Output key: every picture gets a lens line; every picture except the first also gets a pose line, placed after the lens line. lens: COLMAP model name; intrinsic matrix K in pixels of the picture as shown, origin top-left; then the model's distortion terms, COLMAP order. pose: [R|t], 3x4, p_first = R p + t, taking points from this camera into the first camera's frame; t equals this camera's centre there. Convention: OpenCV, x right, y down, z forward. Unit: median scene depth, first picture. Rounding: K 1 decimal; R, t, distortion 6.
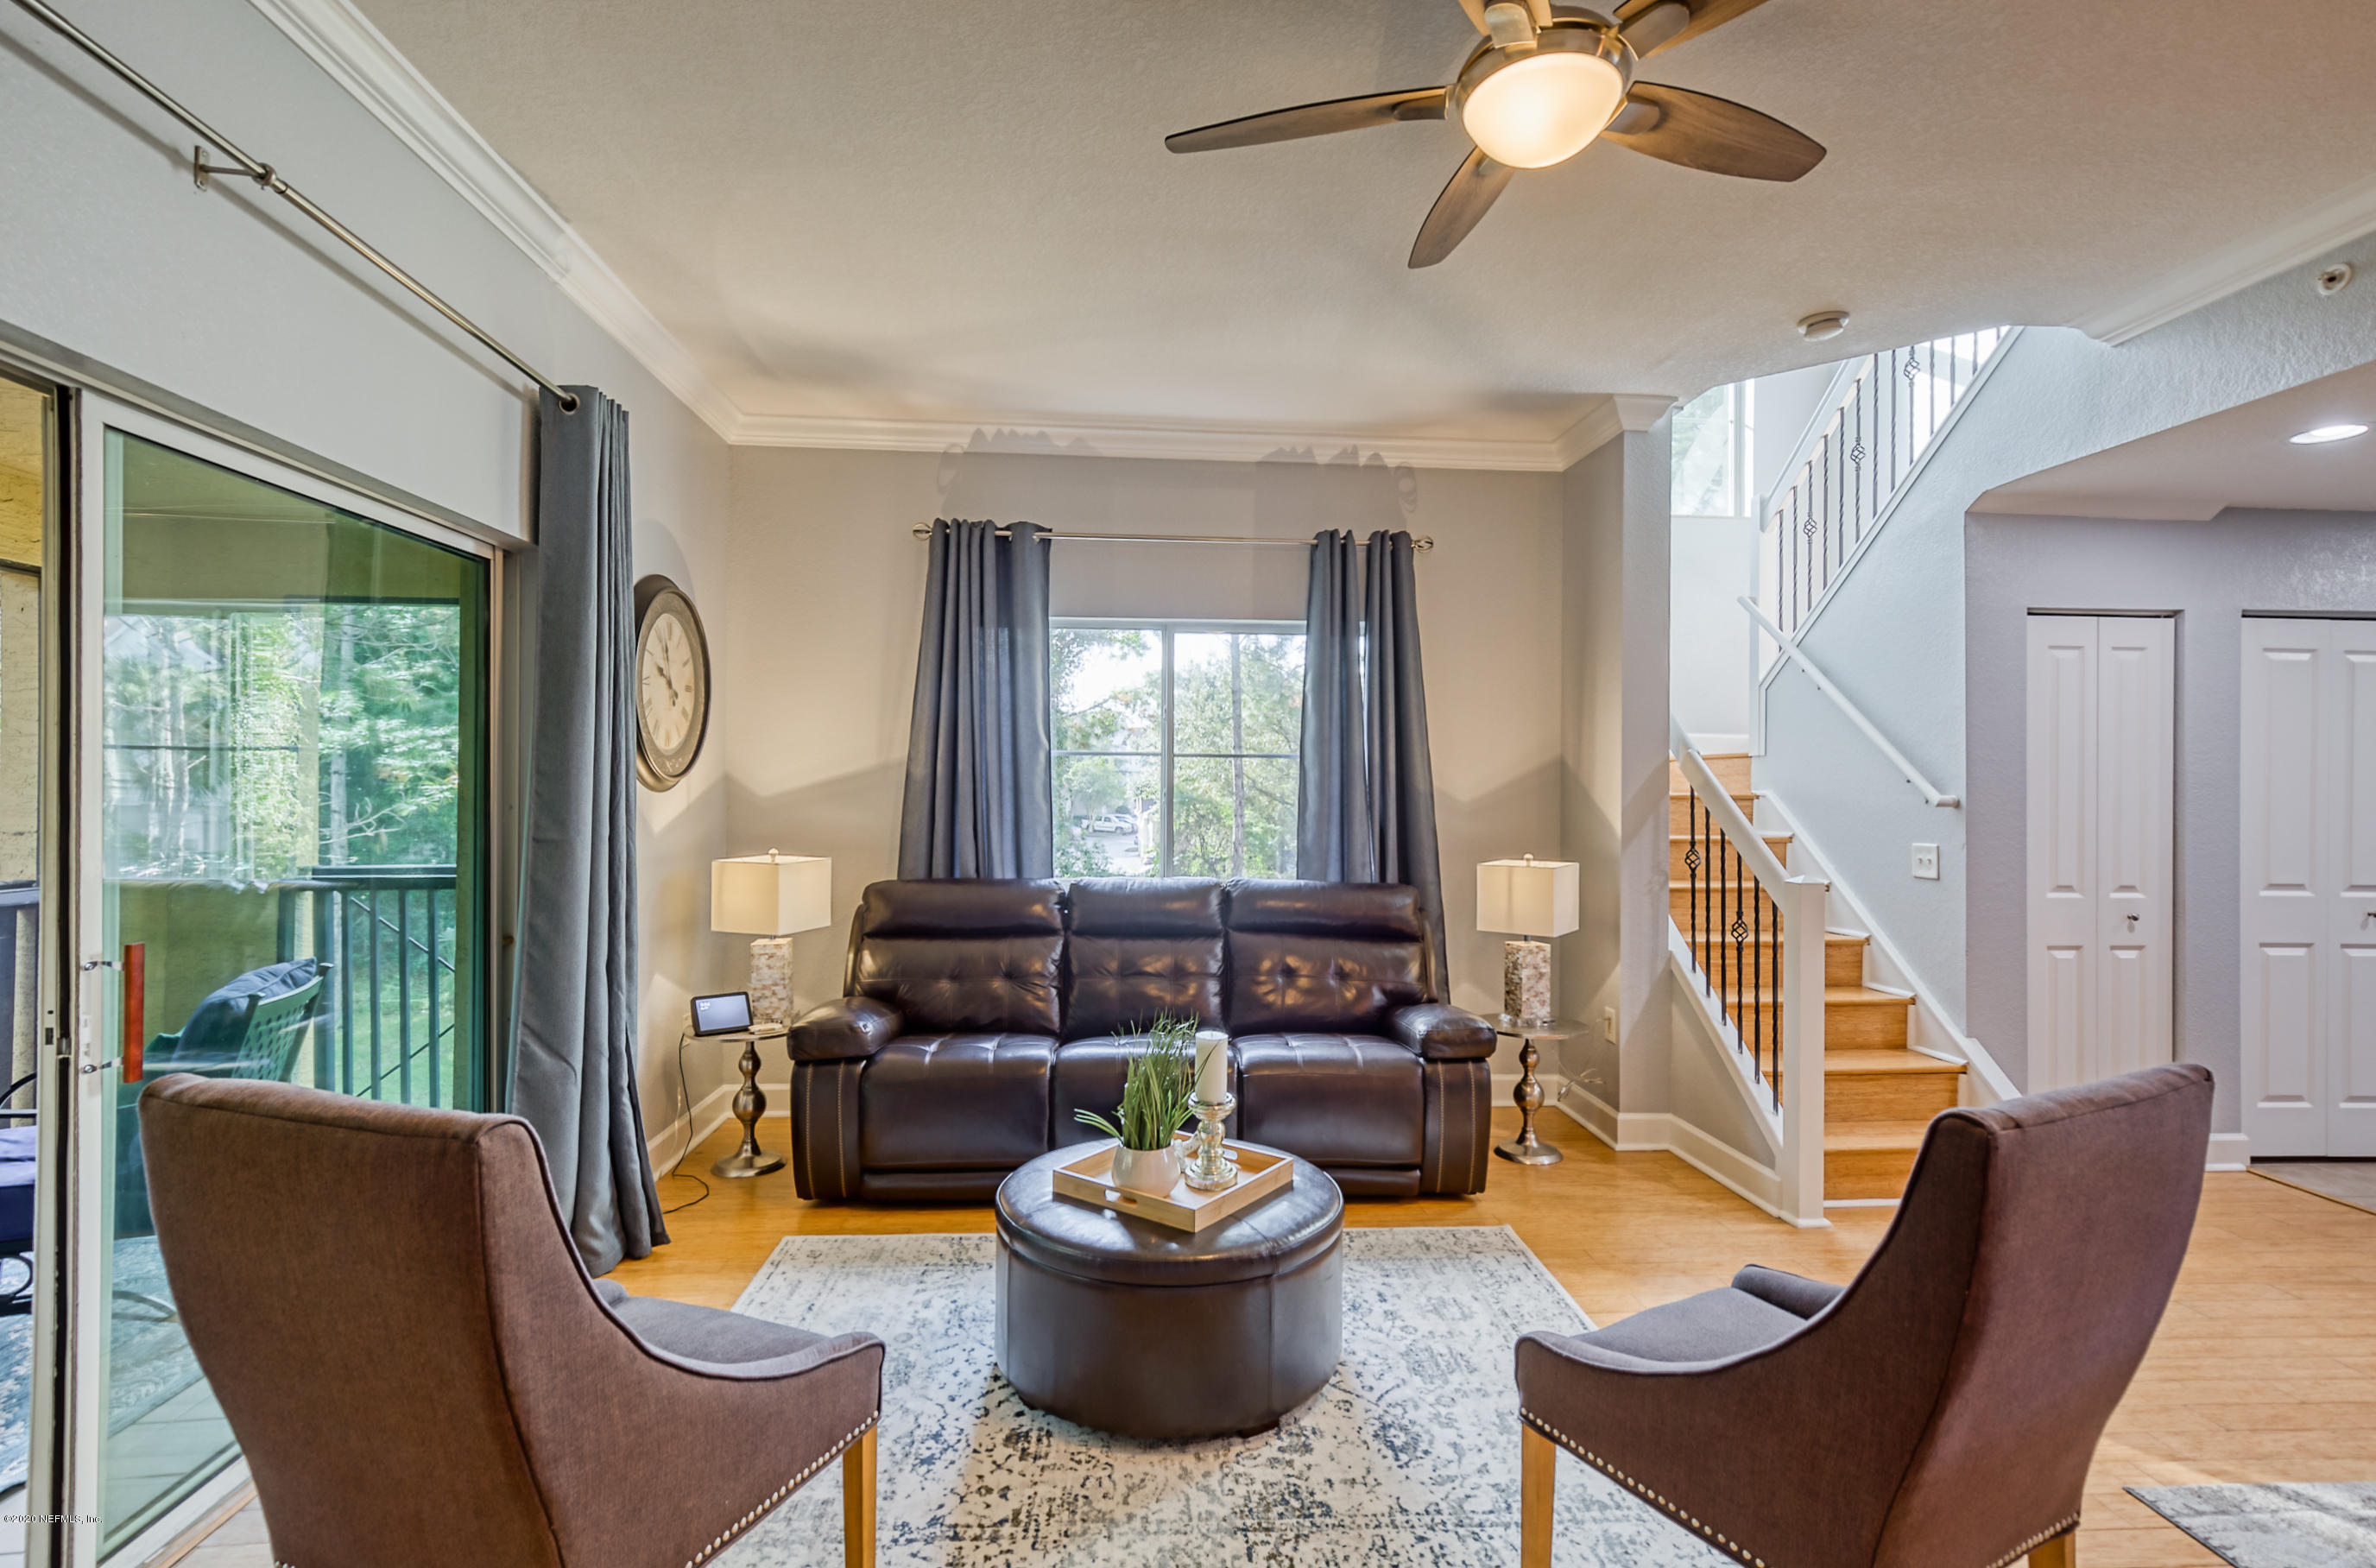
lens RADIAL K [[1104.1, 0, 1197.2], [0, 1104.1, 781.7], [0, 0, 1]] dist [0.000866, 0.001707]
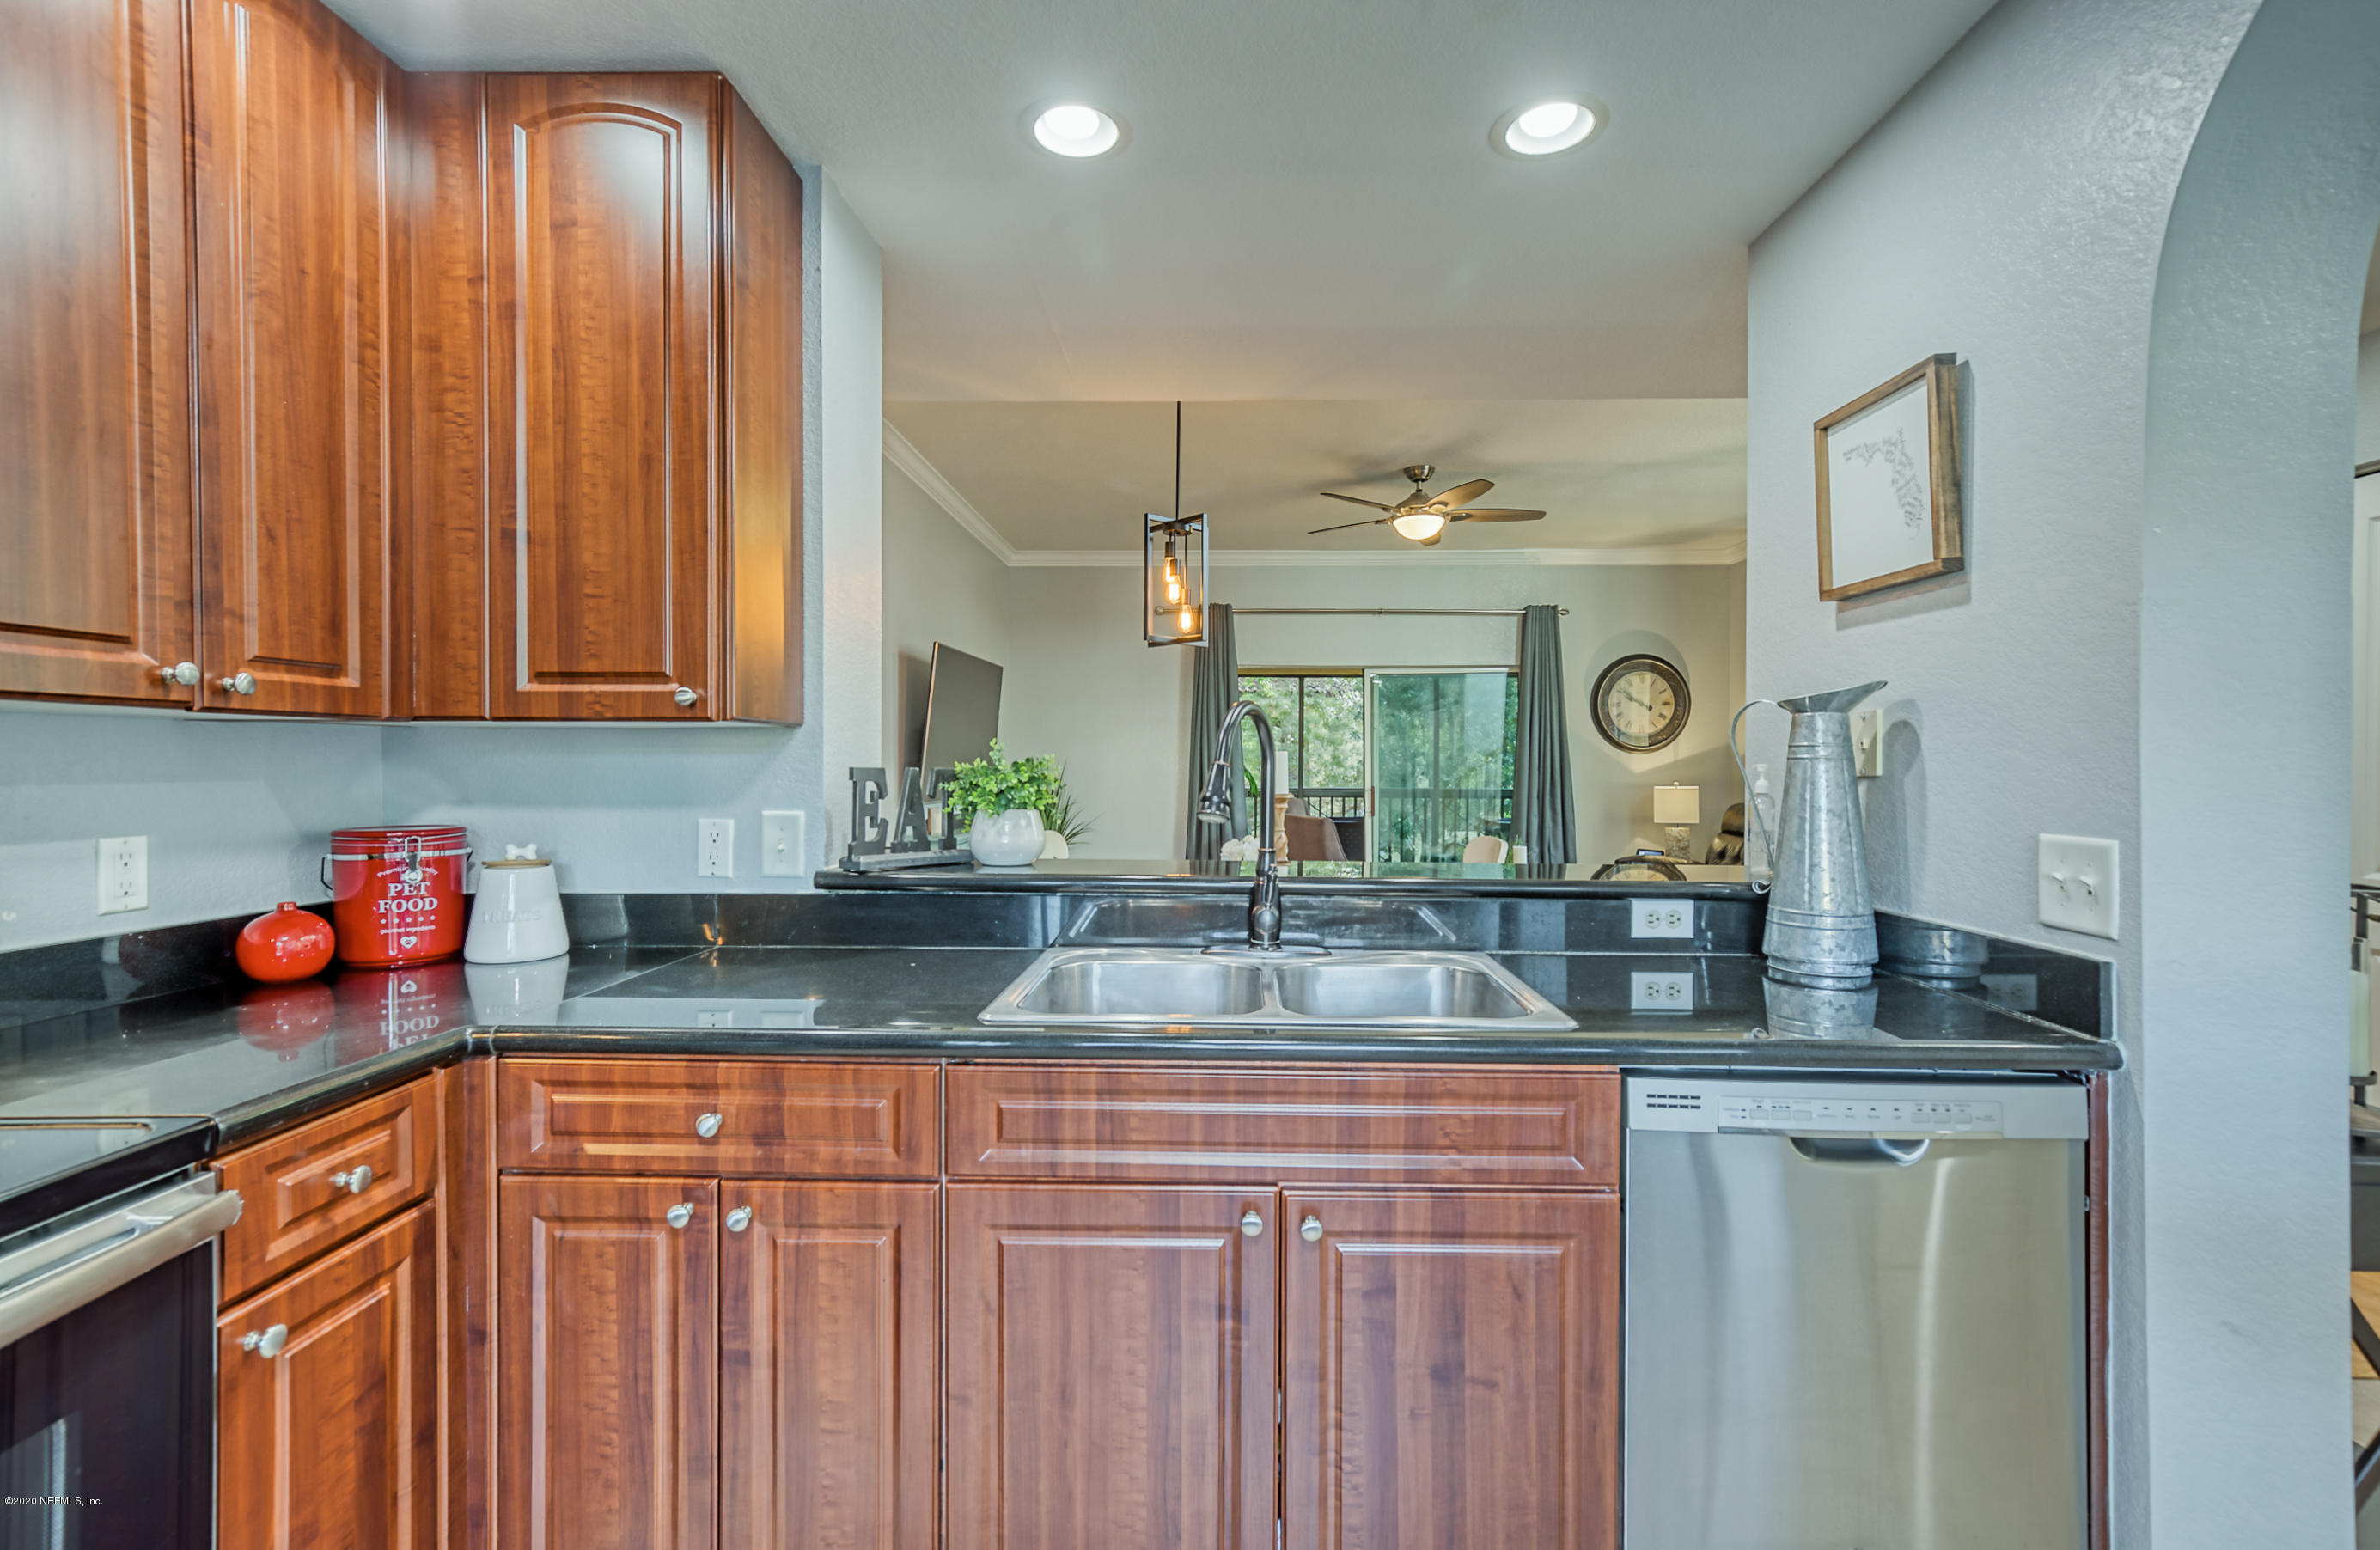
lens RADIAL K [[1051.3, 0, 1193.6], [0, 1051.3, 765.5], [0, 0, 1]] dist [0.001404, 0.000874]
pose [[-0.100541, -0.000243, -0.994933, 1.586333], [0.003367, 0.999994, -0.000584, 0.029377], [0.994927, -0.003409, -0.100540, 0.318802]]
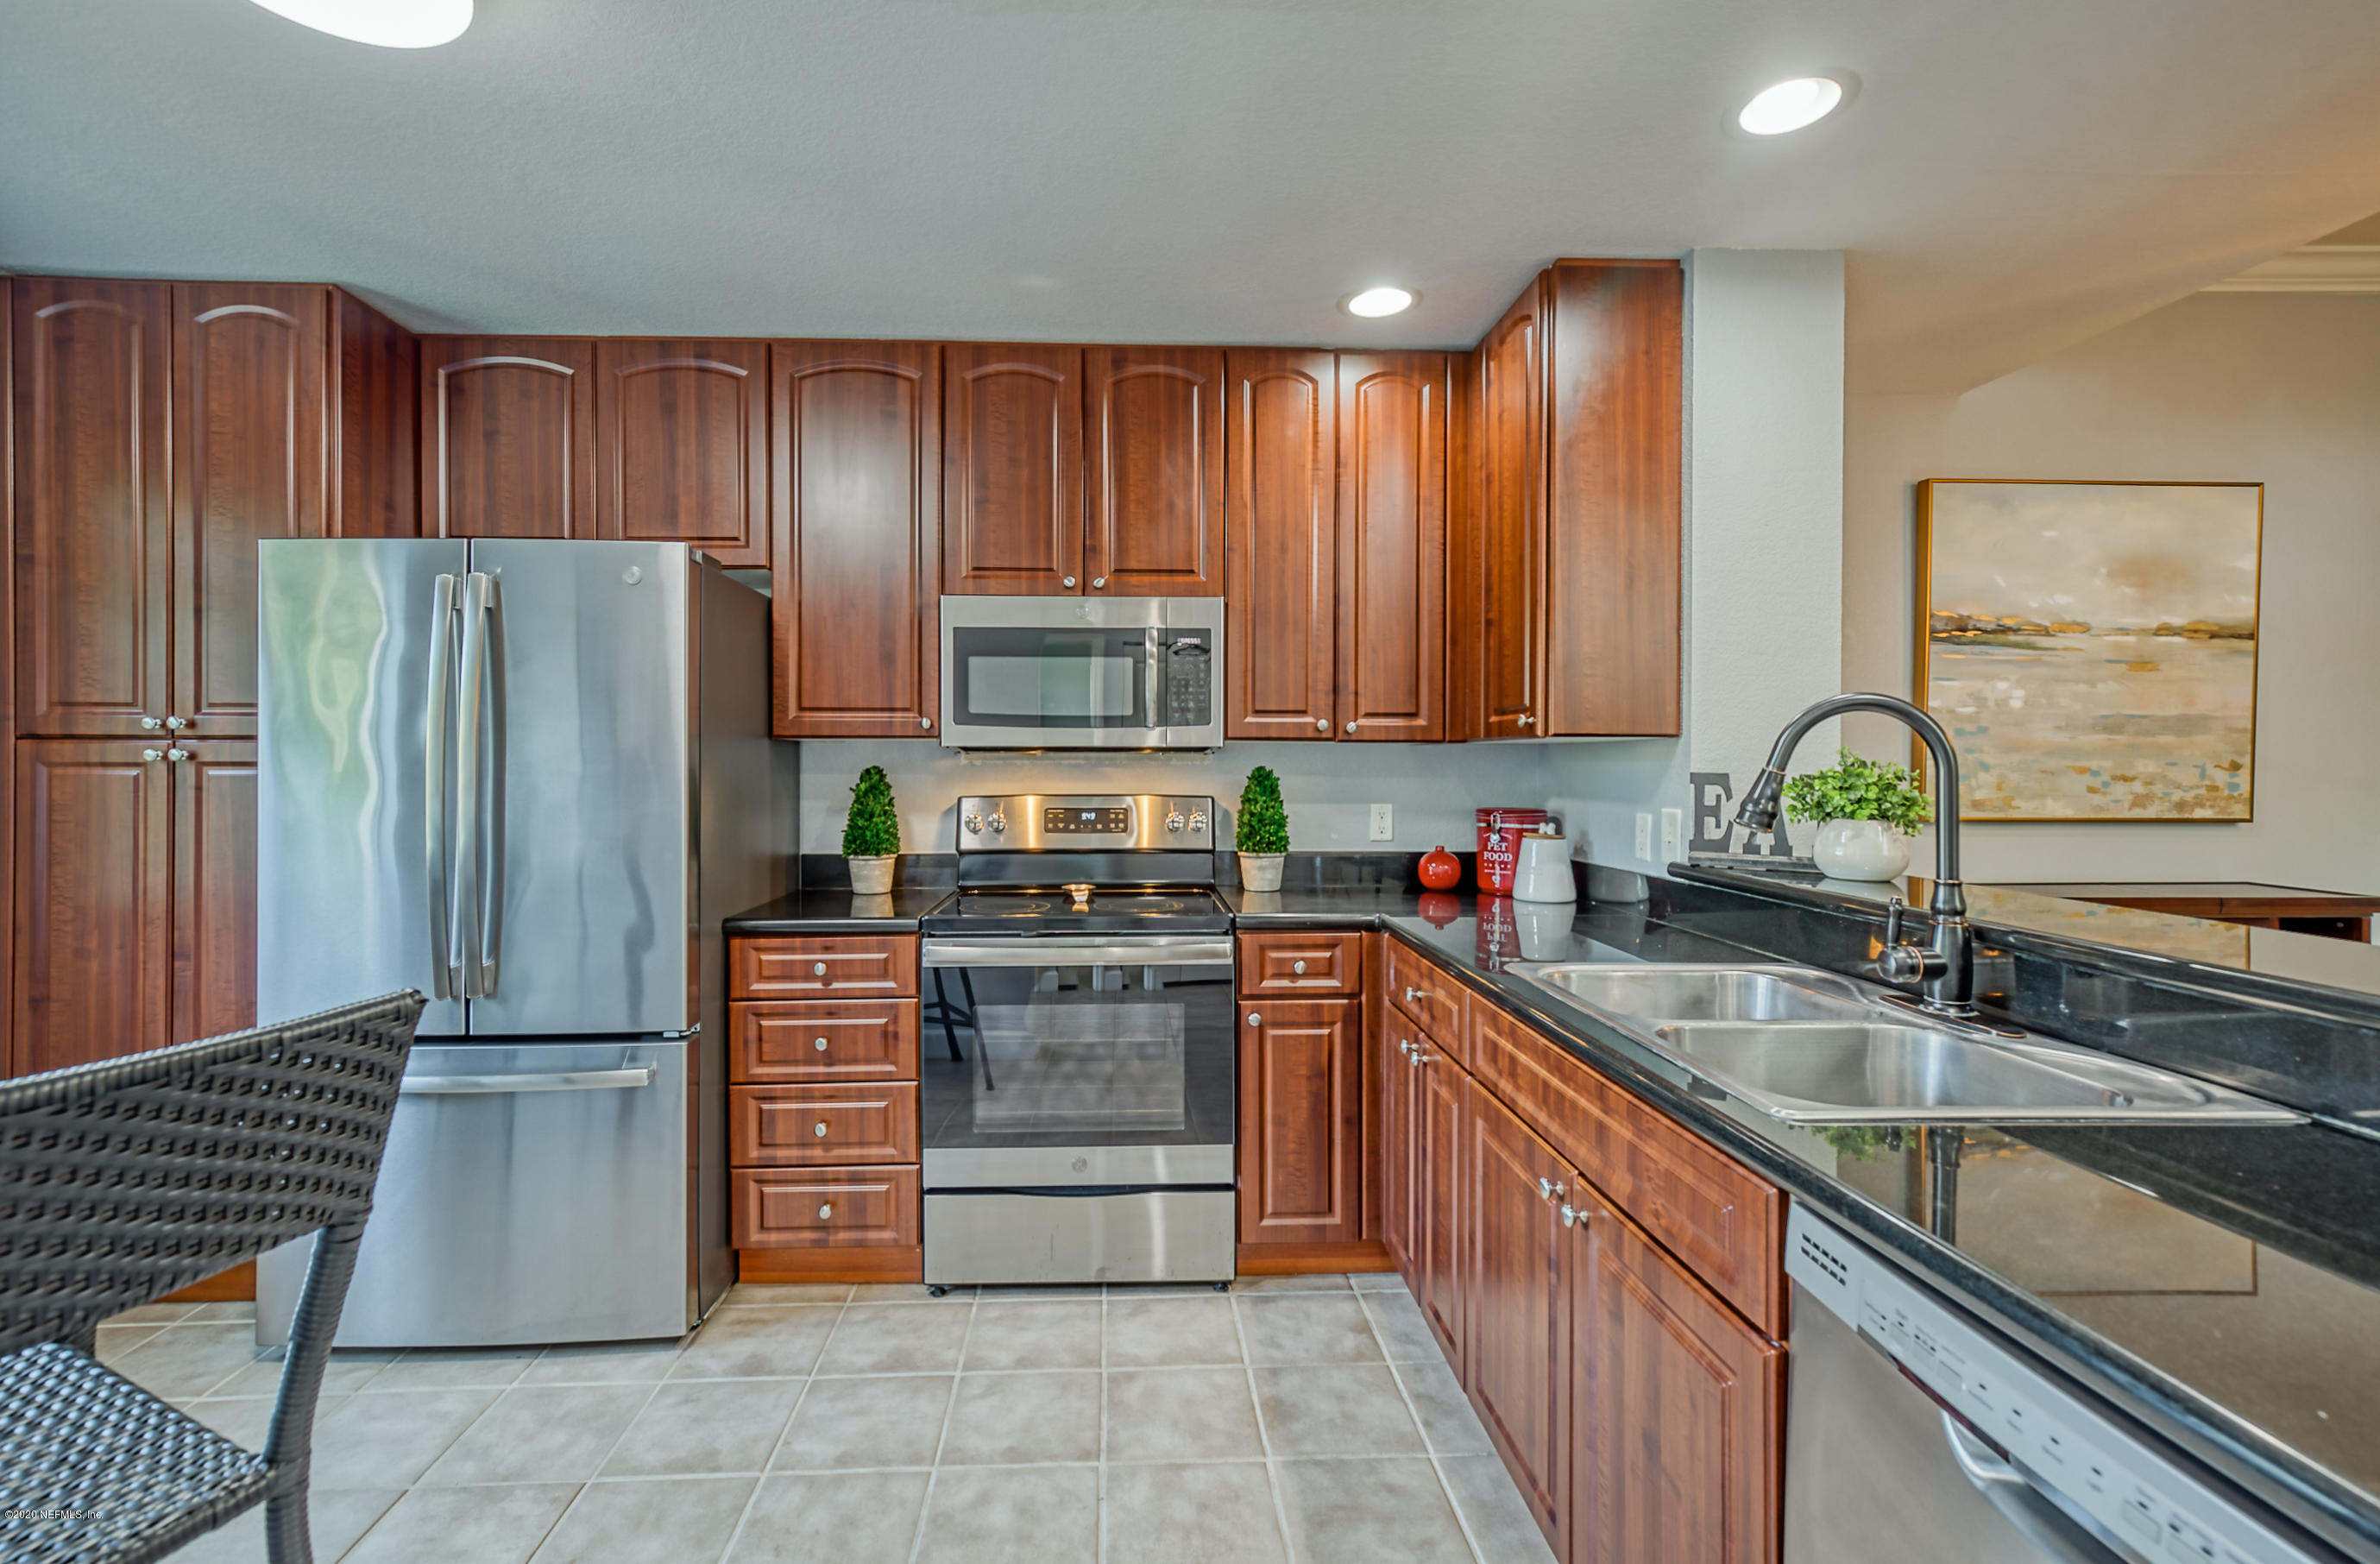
lens RADIAL K [[1072.6, 0, 1177.1], [0, 1072.6, 769.2], [0, 0, 1]] dist [-0.002241, 0.004622]
pose [[-0.999416, -0.008842, 0.033001, 1.356438], [-0.008916, 0.999958, -0.002093, 0.031343], [-0.032981, -0.002386, -0.999453, 0.701868]]
